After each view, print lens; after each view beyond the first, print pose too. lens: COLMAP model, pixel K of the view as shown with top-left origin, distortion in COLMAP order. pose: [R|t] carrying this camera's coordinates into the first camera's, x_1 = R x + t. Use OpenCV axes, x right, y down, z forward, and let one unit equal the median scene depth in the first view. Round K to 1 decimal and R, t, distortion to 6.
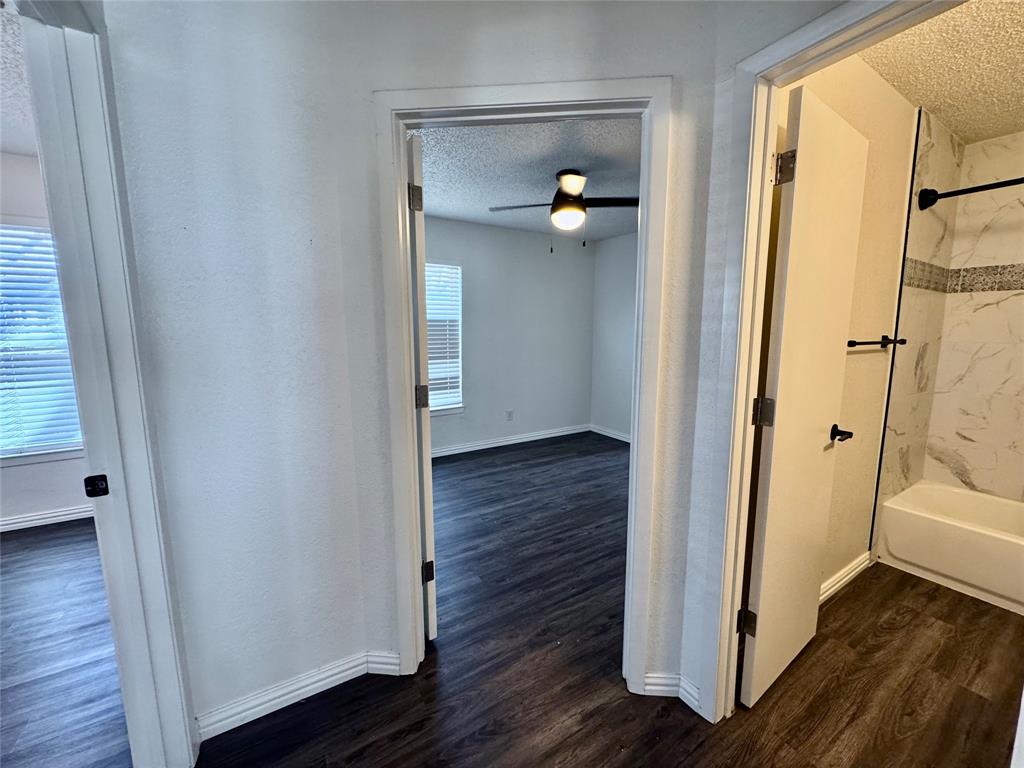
lens RADIAL K [[409.6, 0, 512.0], [0, 409.6, 384.0], [0, 0, 1]] dist [-0.000411, 0.000023]
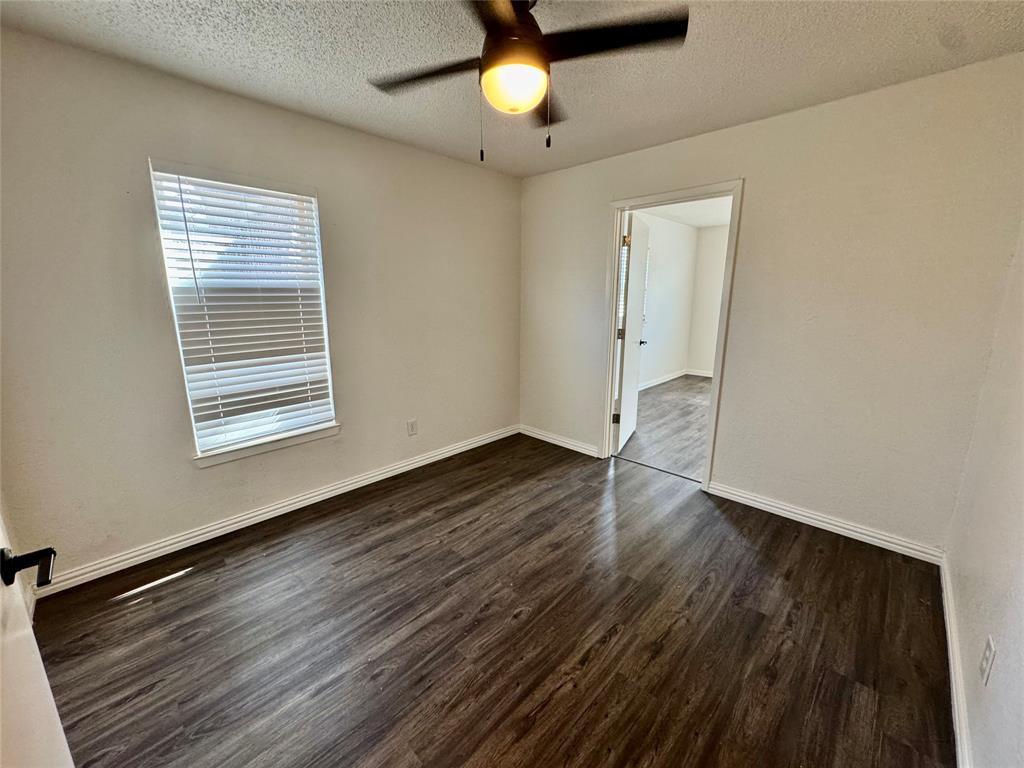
lens RADIAL K [[409.6, 0, 512.0], [0, 409.6, 384.0], [0, 0, 1]] dist [-0.000411, 0.000023]
pose [[0.970293, -0.050660, 0.236569, -0.002373], [0.030850, 0.995756, 0.086705, -0.063758], [-0.239958, -0.076831, 0.967738, 0.357762]]
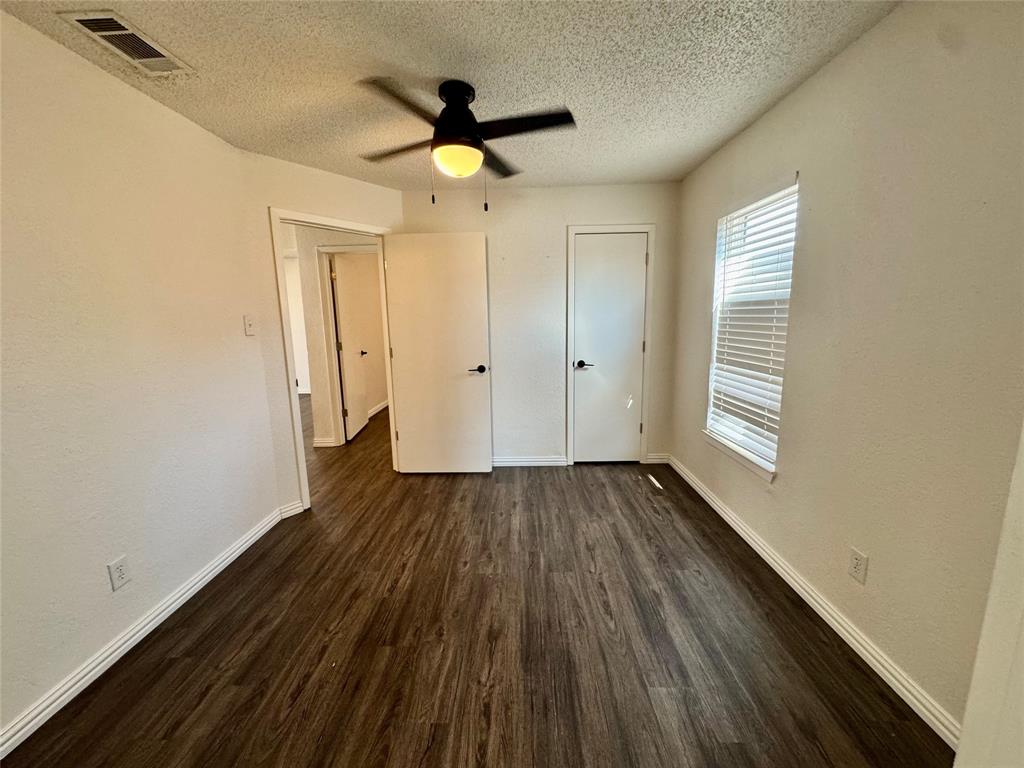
lens RADIAL K [[409.6, 0, 512.0], [0, 409.6, 384.0], [0, 0, 1]] dist [-0.000411, 0.000023]
pose [[-0.547148, 0.152369, -0.823051, 0.512405], [-0.089152, 0.967091, 0.238301, -0.159534], [0.832275, 0.203763, -0.515557, 1.097521]]
